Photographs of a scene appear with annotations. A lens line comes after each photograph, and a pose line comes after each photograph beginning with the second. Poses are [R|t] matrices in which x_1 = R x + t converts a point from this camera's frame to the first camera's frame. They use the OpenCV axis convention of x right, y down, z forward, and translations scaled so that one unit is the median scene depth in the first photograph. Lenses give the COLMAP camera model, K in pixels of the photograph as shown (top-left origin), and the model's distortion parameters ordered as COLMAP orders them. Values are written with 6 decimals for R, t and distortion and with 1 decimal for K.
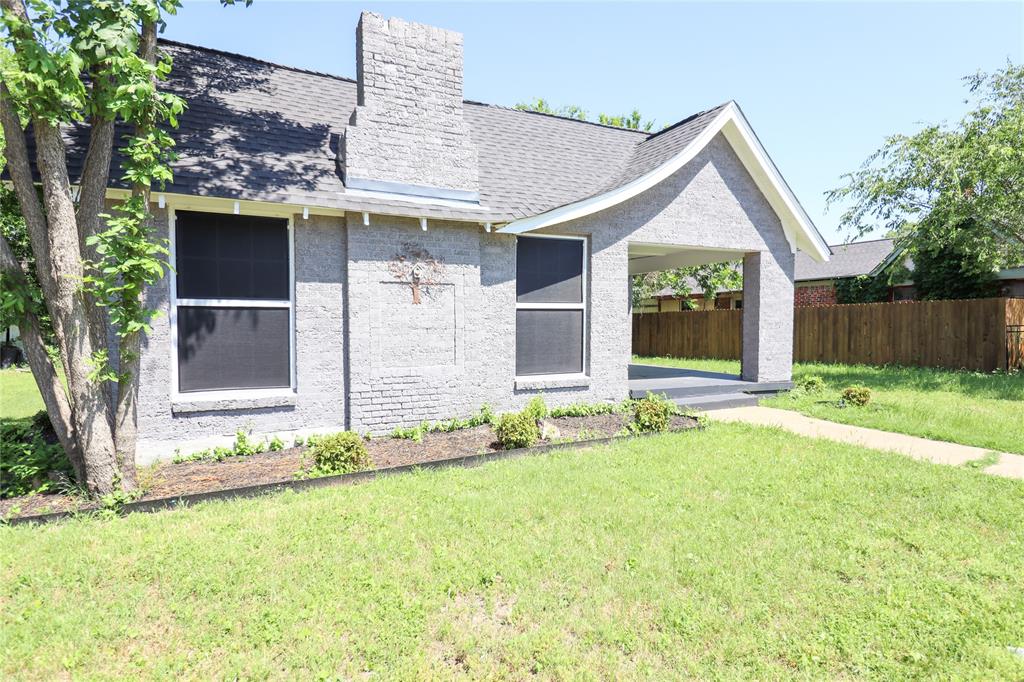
lens RADIAL K [[536.4, 0, 512.0], [0, 536.4, 341.0], [0, 0, 1]] dist [-0.002413, -0.000212]
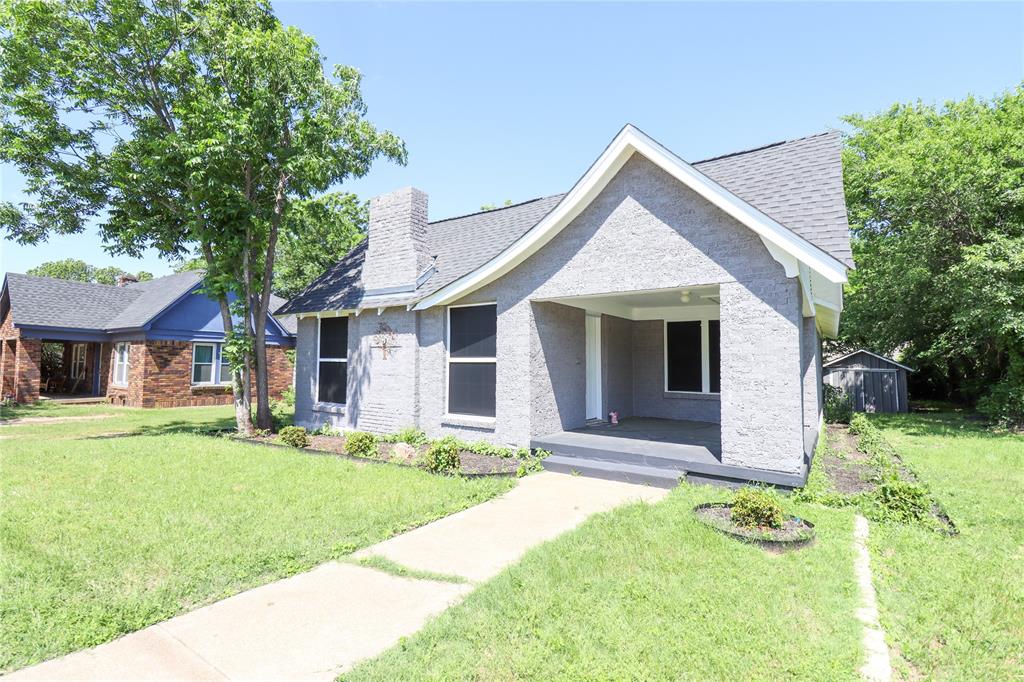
lens RADIAL K [[492.5, 0, 512.0], [0, 492.5, 341.0], [0, 0, 1]] dist [0.000883, 0.000051]
pose [[0.490117, -0.041756, -0.870656, 1.093356], [-0.051570, 0.995713, -0.076783, -0.025909], [0.870130, 0.082533, 0.485863, 0.509226]]
